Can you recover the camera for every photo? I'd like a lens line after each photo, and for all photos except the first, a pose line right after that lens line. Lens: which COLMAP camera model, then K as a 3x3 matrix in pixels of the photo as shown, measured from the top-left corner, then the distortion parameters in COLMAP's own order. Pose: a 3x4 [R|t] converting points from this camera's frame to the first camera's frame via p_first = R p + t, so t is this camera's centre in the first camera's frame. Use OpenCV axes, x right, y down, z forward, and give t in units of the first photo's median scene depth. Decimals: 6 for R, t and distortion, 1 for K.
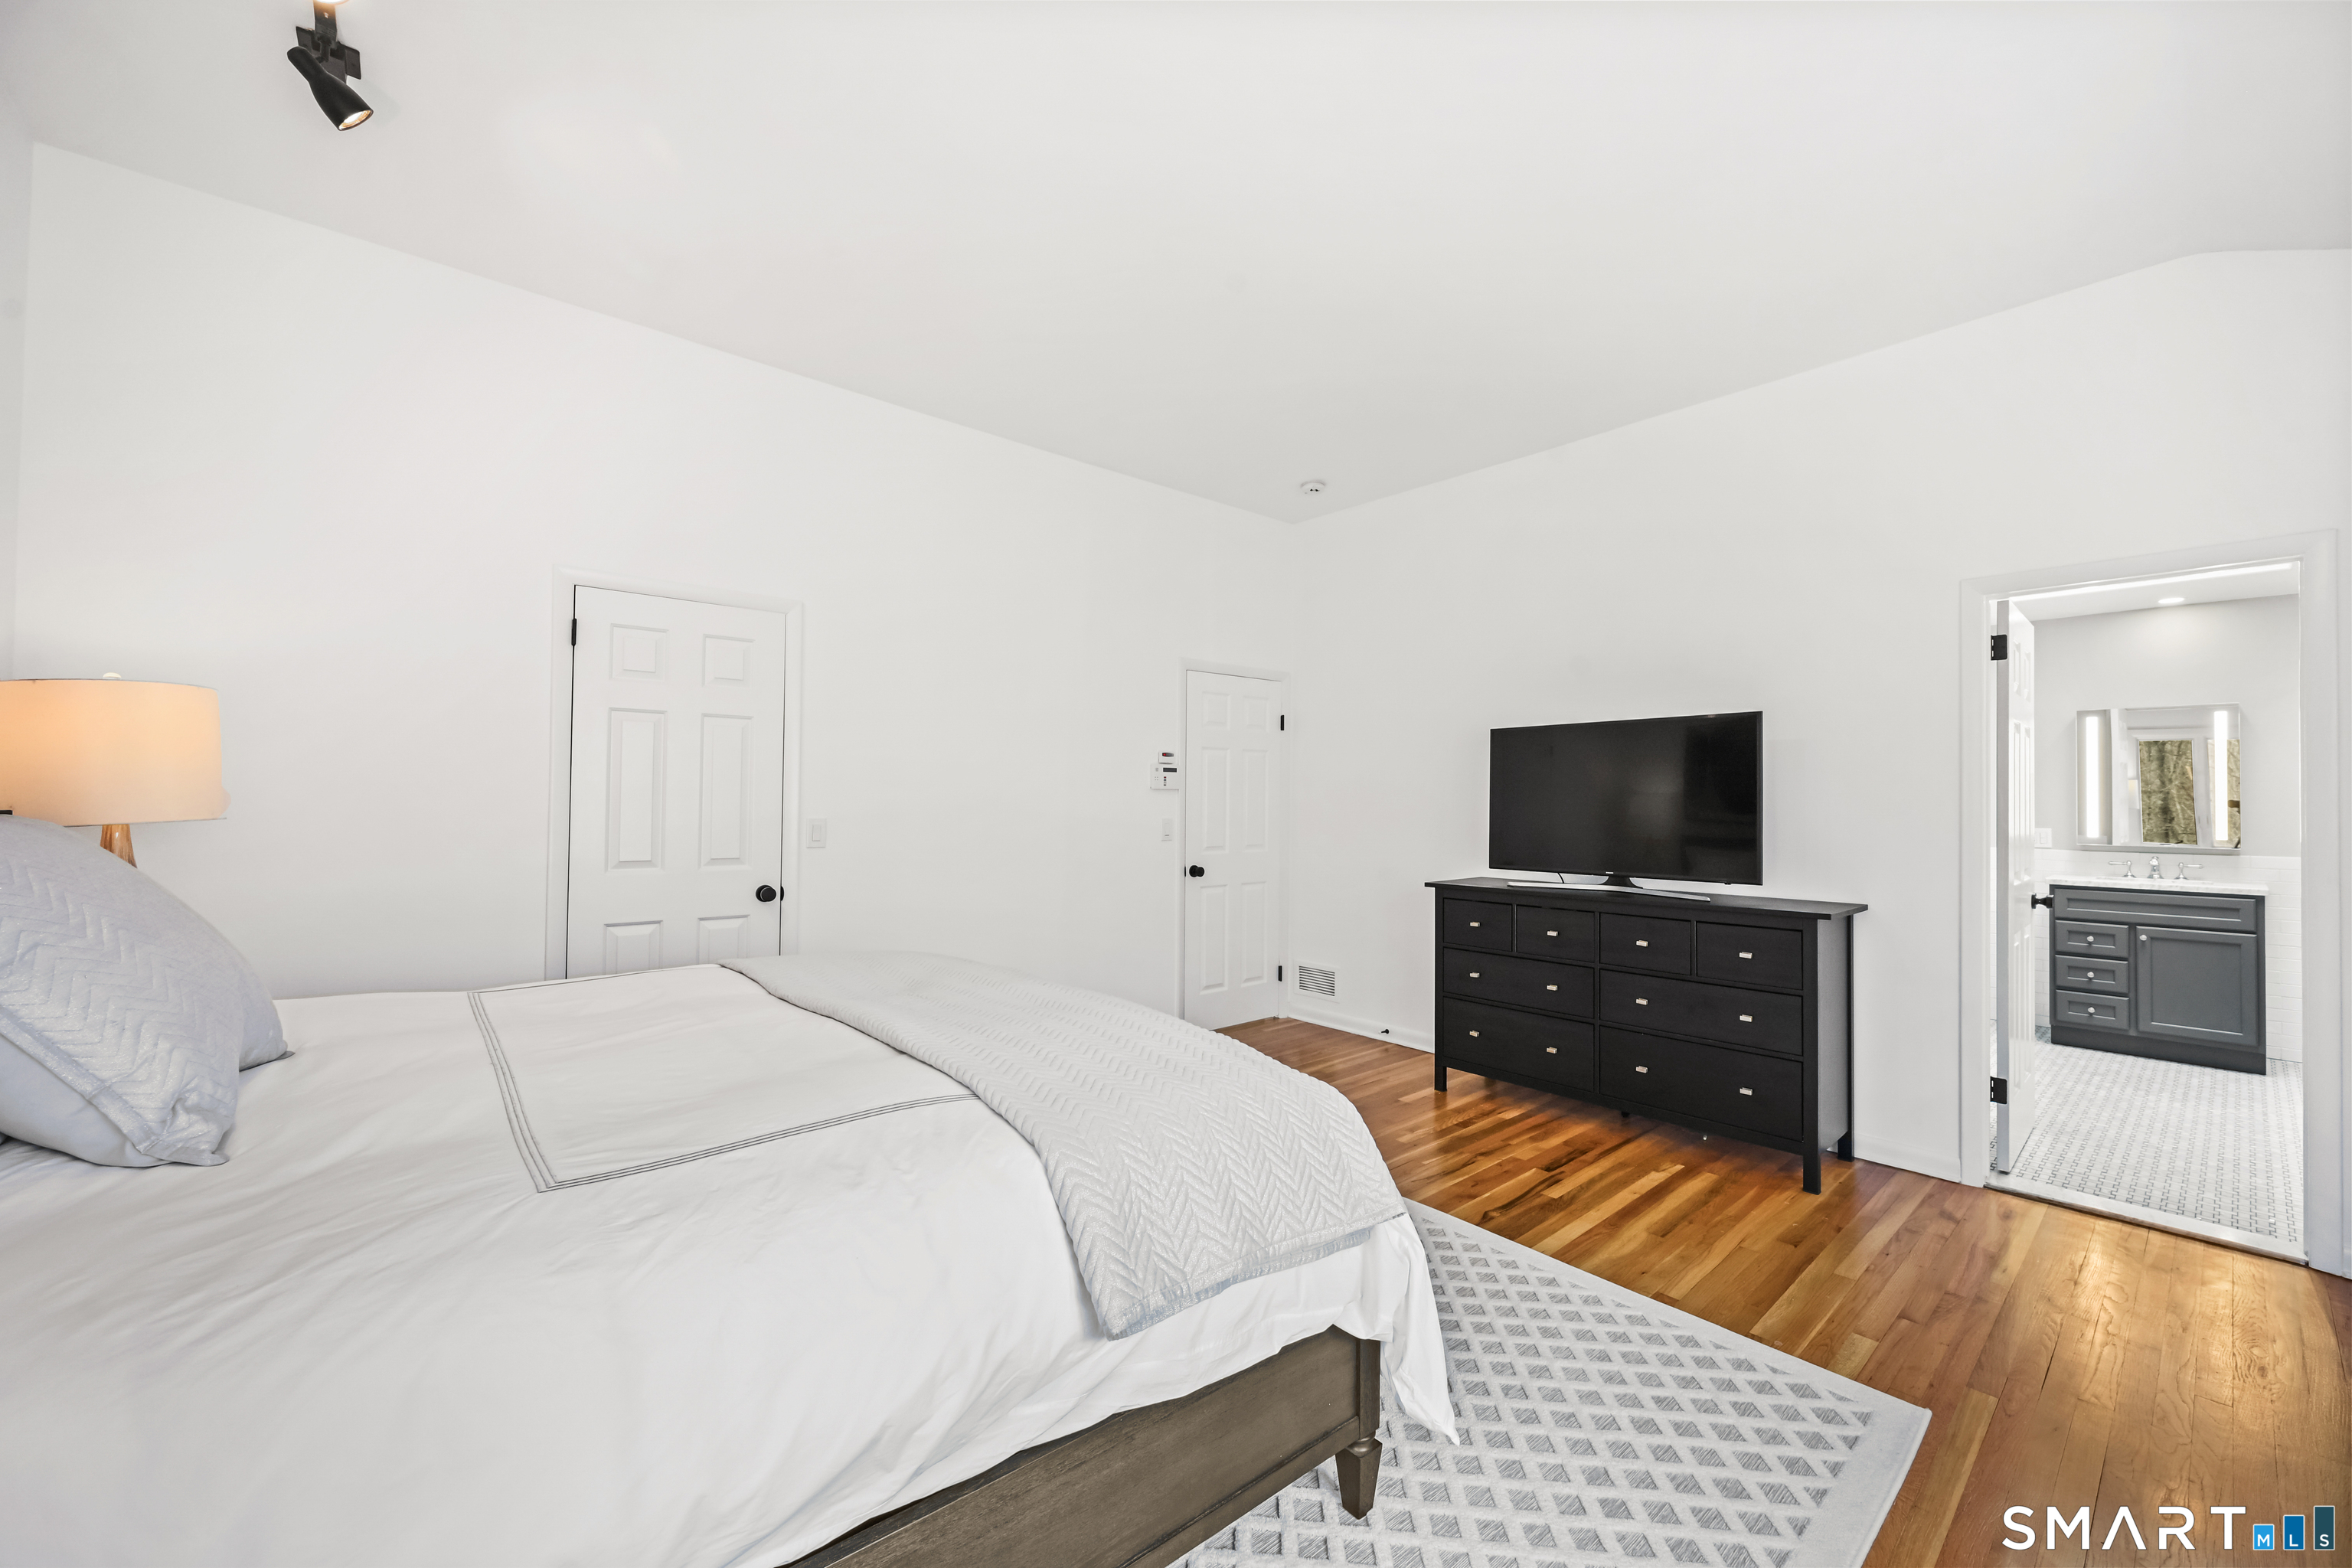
lens RADIAL K [[917.6, 0, 1184.7], [0, 917.6, 793.3], [0, 0, 1]] dist [0.012168, -0.000793]
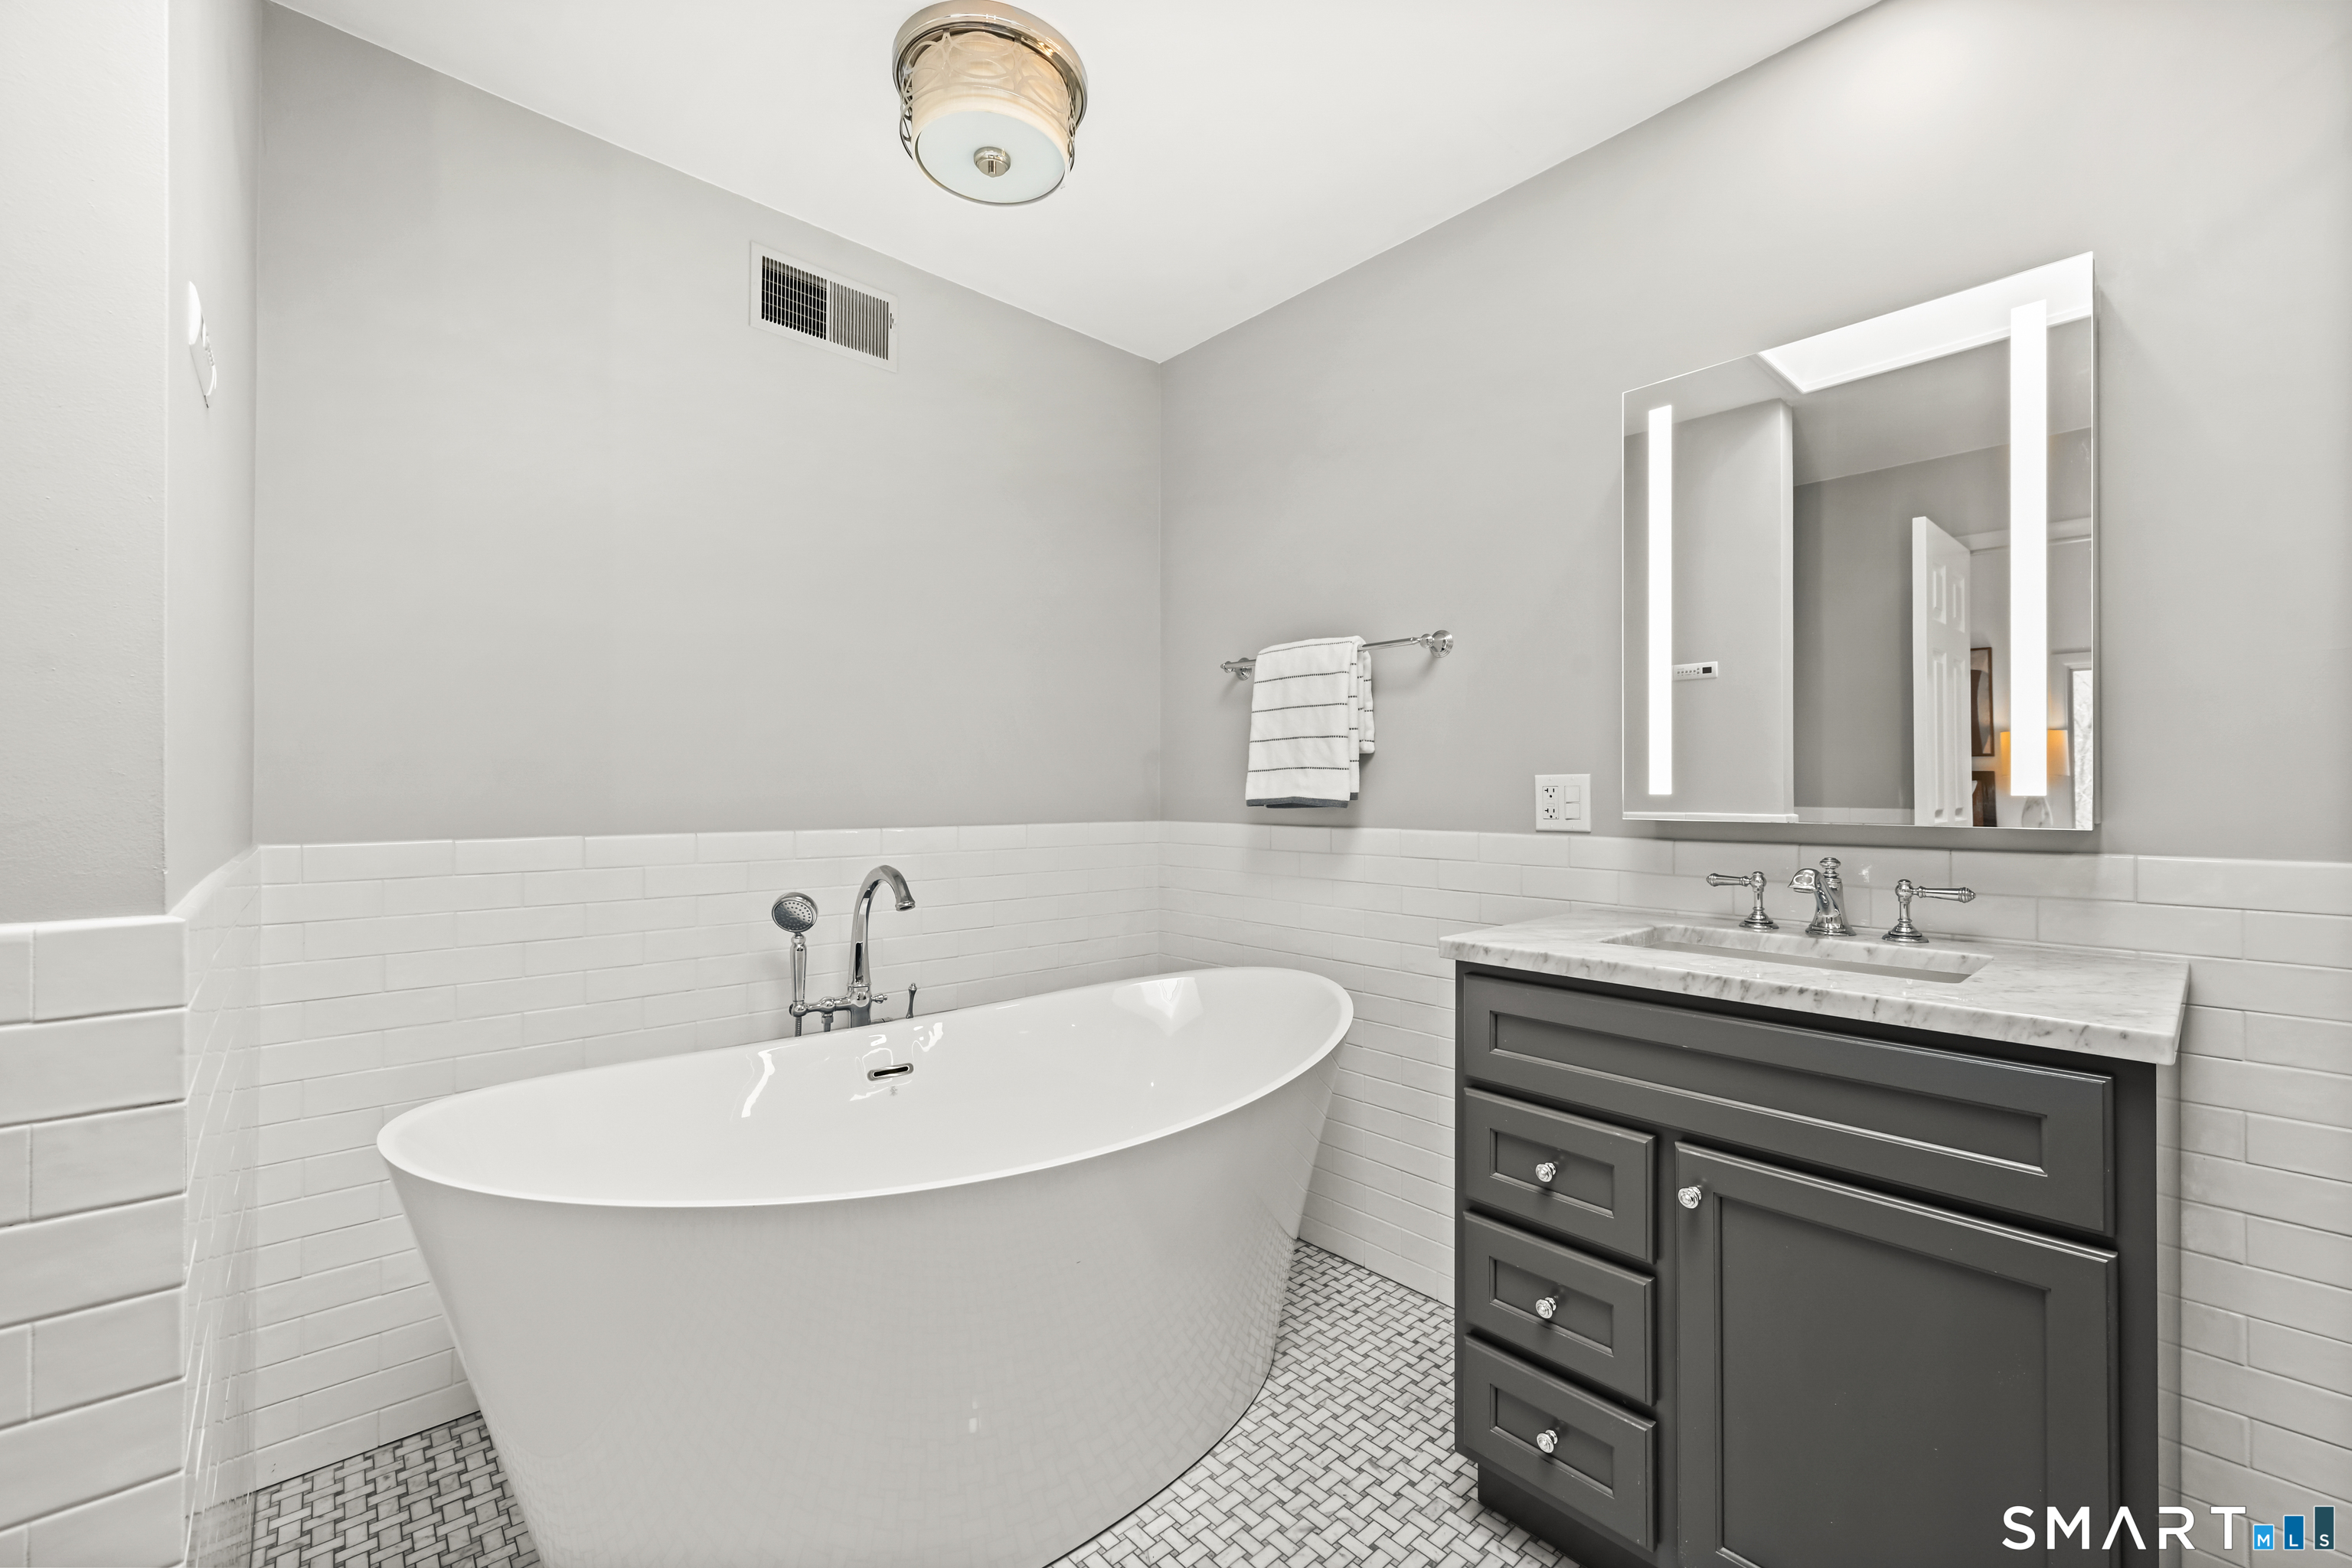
lens RADIAL K [[971.8, 0, 1158.2], [0, 971.8, 791.6], [0, 0, 1]] dist [0.012691, -0.000412]
pose [[0.999158, -0.002210, 0.040975, 0.871452], [0.001716, 0.999925, 0.012094, 0.045747], [-0.040998, -0.012013, 0.999087, 0.741930]]
